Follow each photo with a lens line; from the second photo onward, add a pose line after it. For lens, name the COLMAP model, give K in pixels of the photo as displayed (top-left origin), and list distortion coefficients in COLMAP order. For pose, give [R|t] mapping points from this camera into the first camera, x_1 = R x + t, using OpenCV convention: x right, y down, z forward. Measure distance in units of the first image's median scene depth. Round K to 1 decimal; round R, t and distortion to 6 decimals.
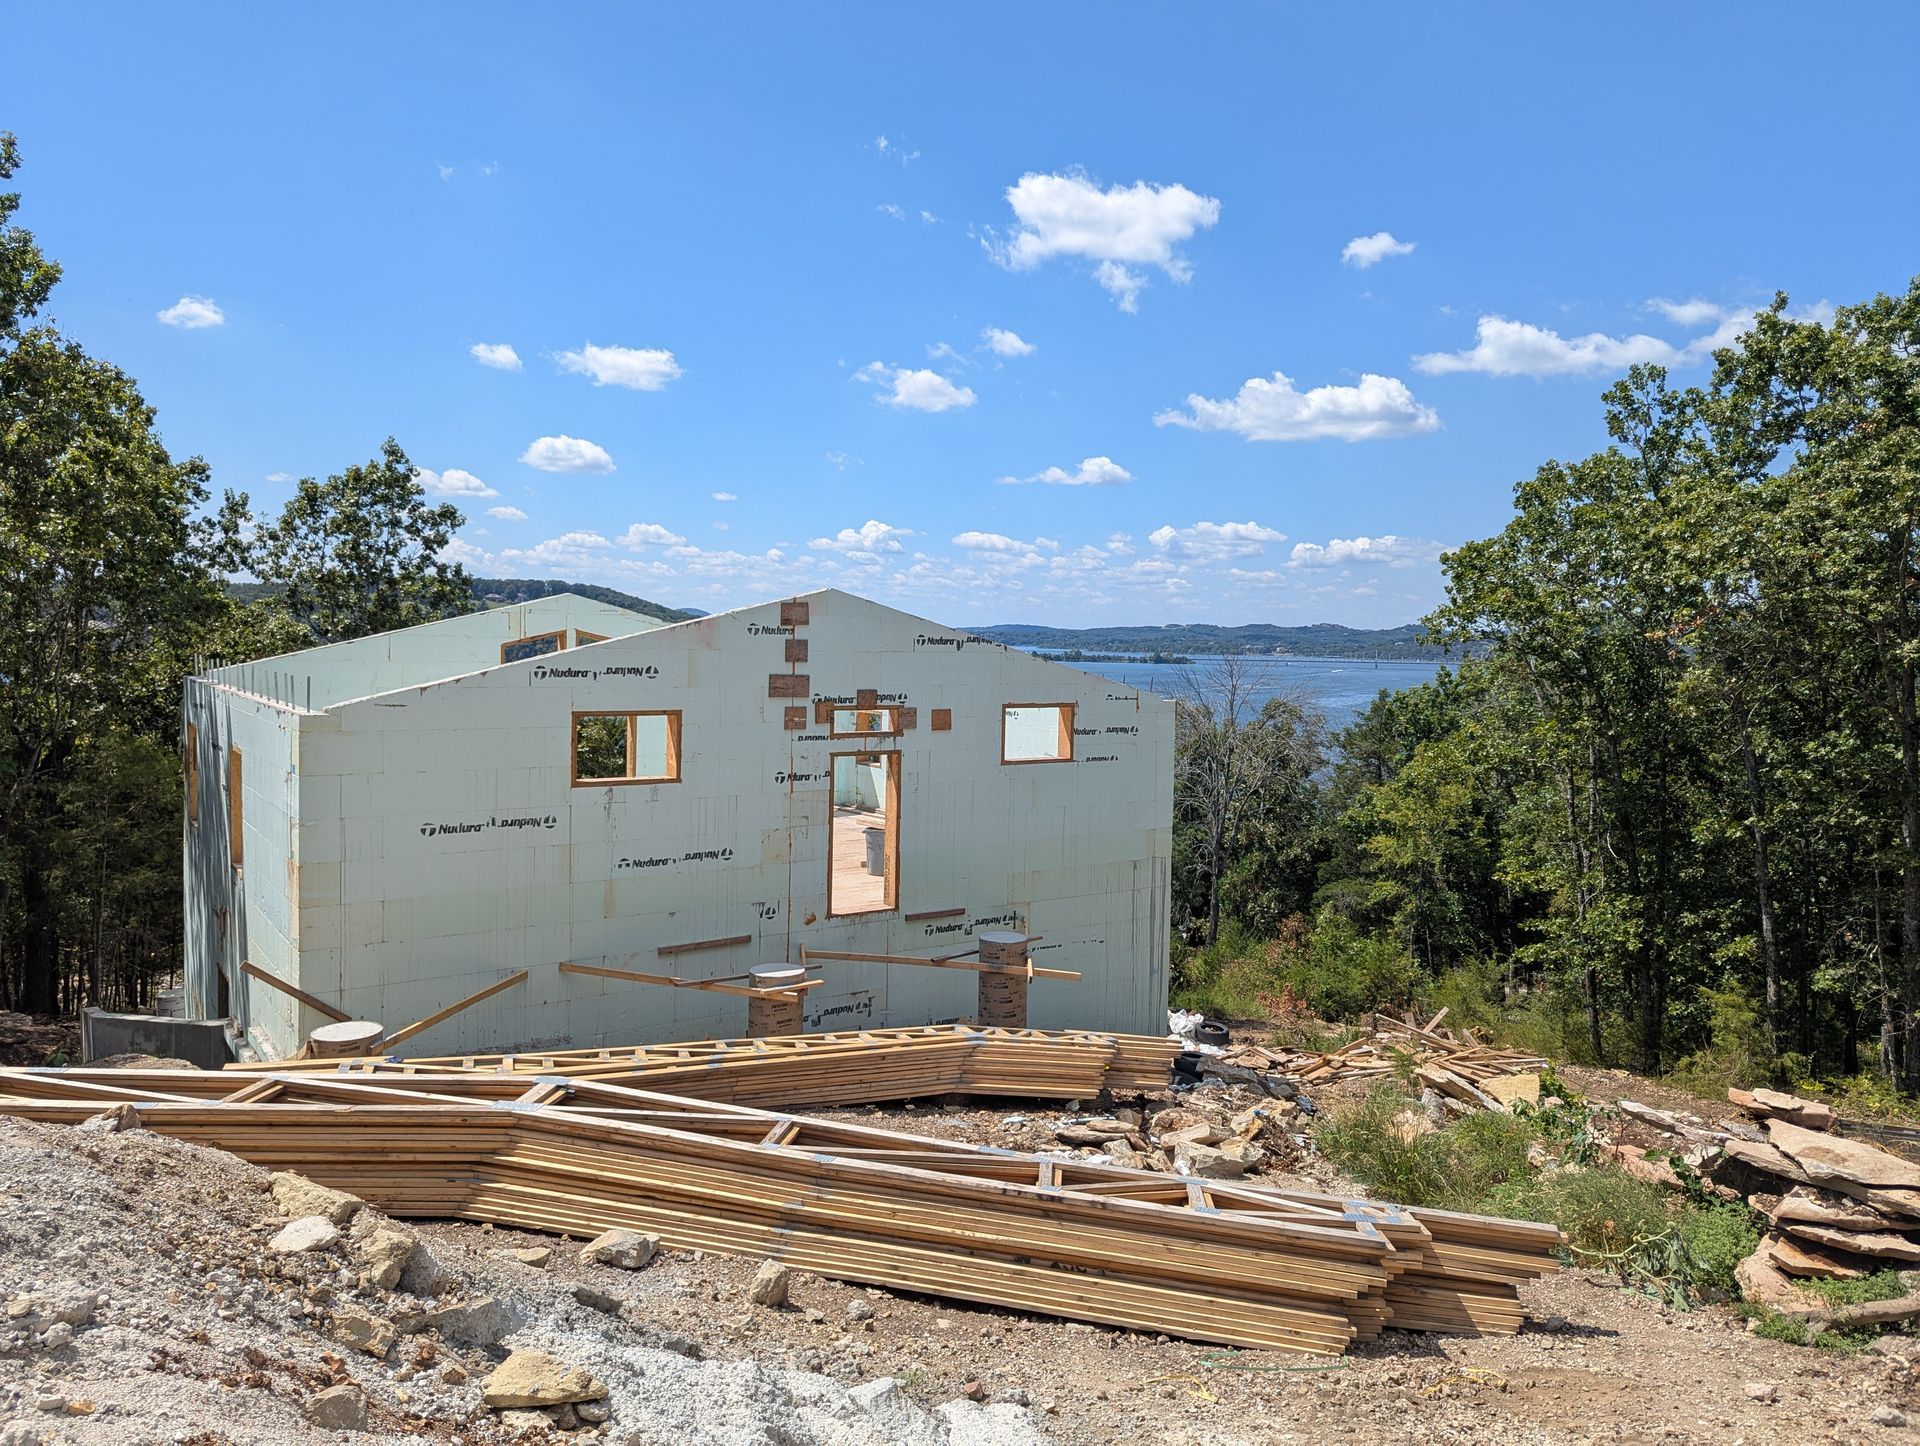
lens RADIAL K [[1445.3, 0, 960.0], [0, 1445.3, 723.0], [0, 0, 1]] dist [0.154875, -0.212656]
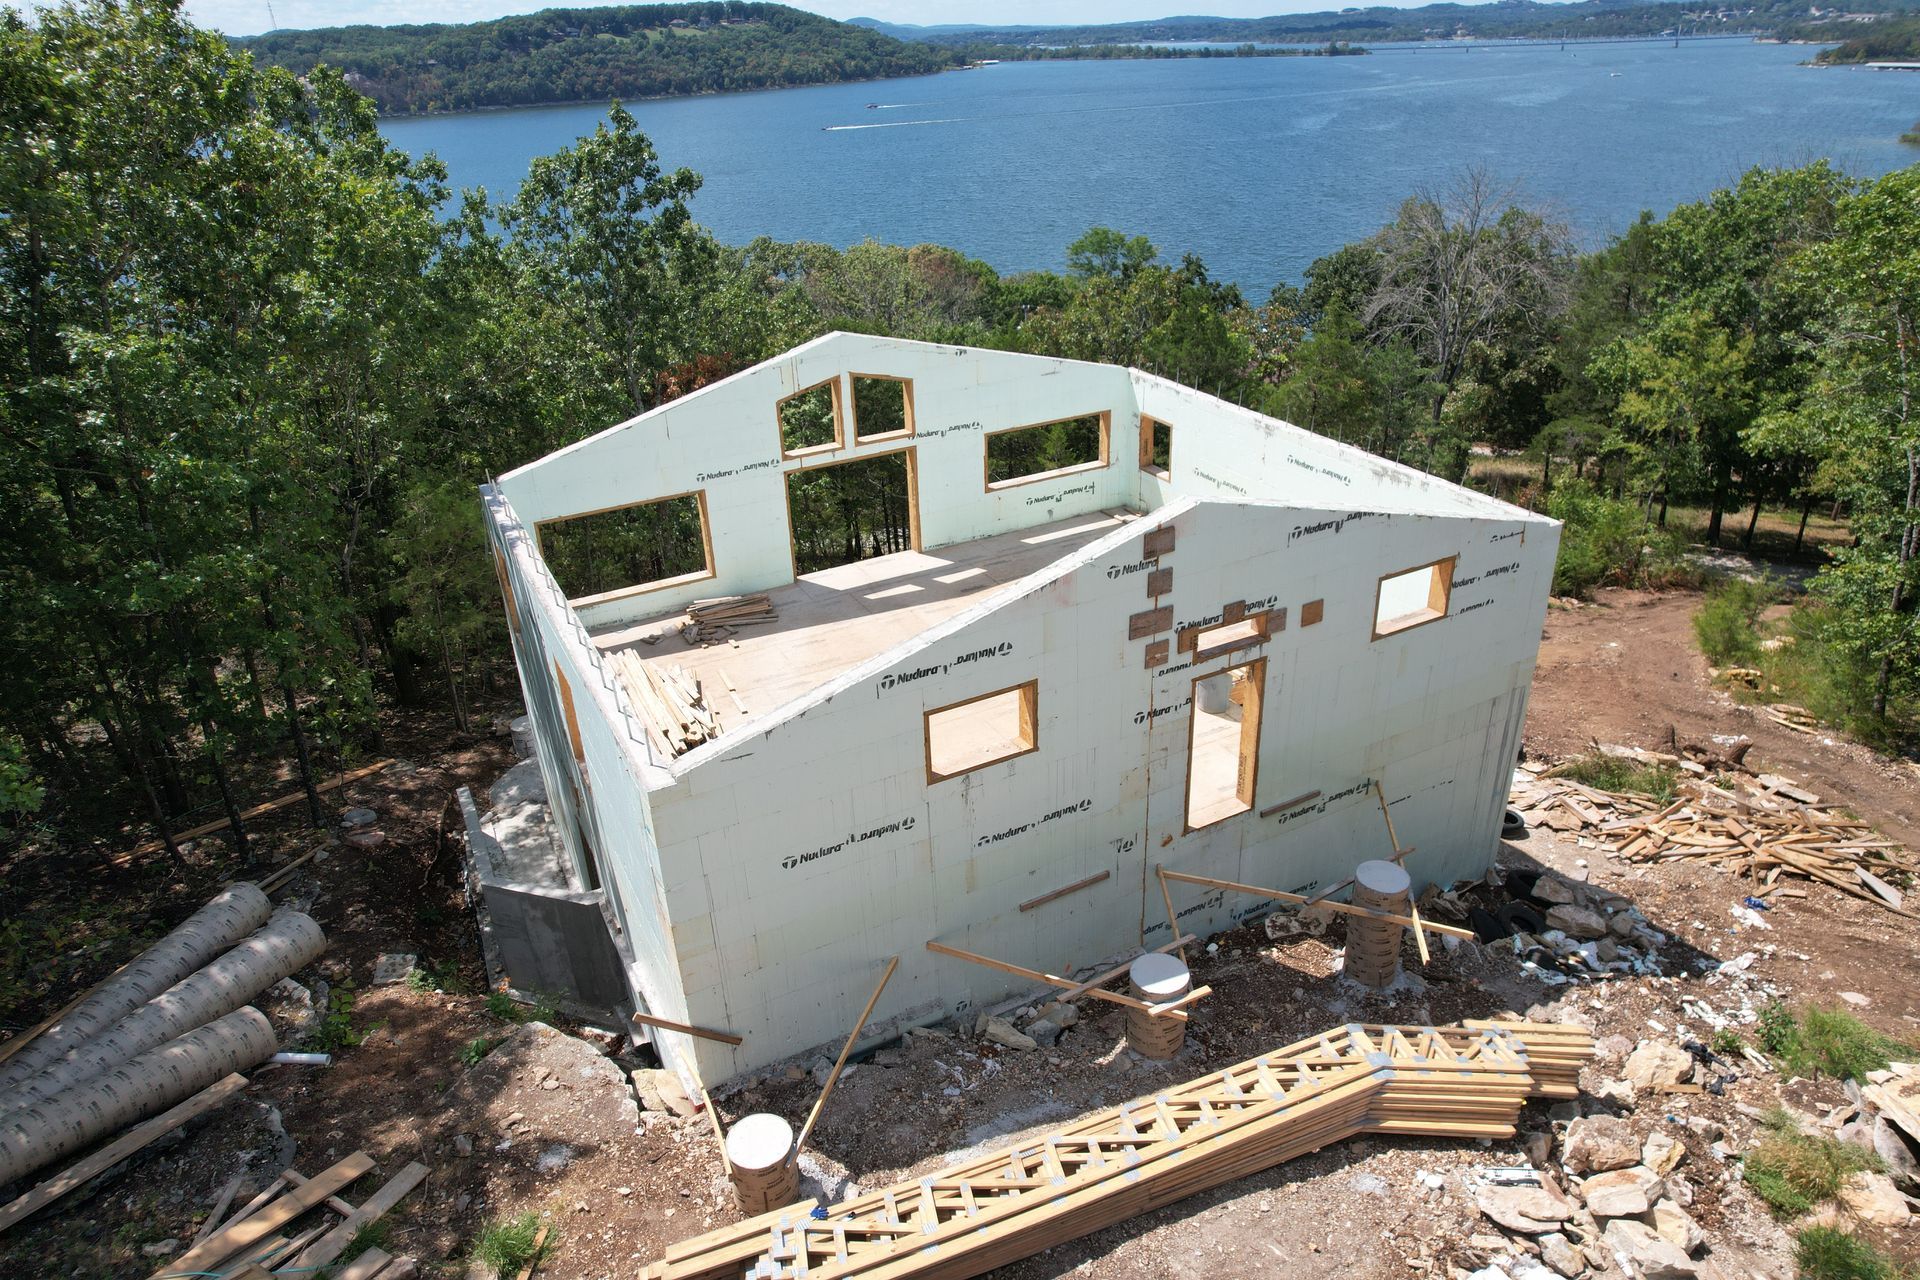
lens RADIAL K [[1245.1, 0, 960.0], [0, 1245.1, 640.0], [0, 0, 1]] dist [-0.000771, 0.001574]
pose [[0.993563, 0.000211, -0.113283, -0.143138], [0.047198, 0.908300, 0.415648, -0.319130], [0.102983, -0.418319, 0.902443, 0.311886]]
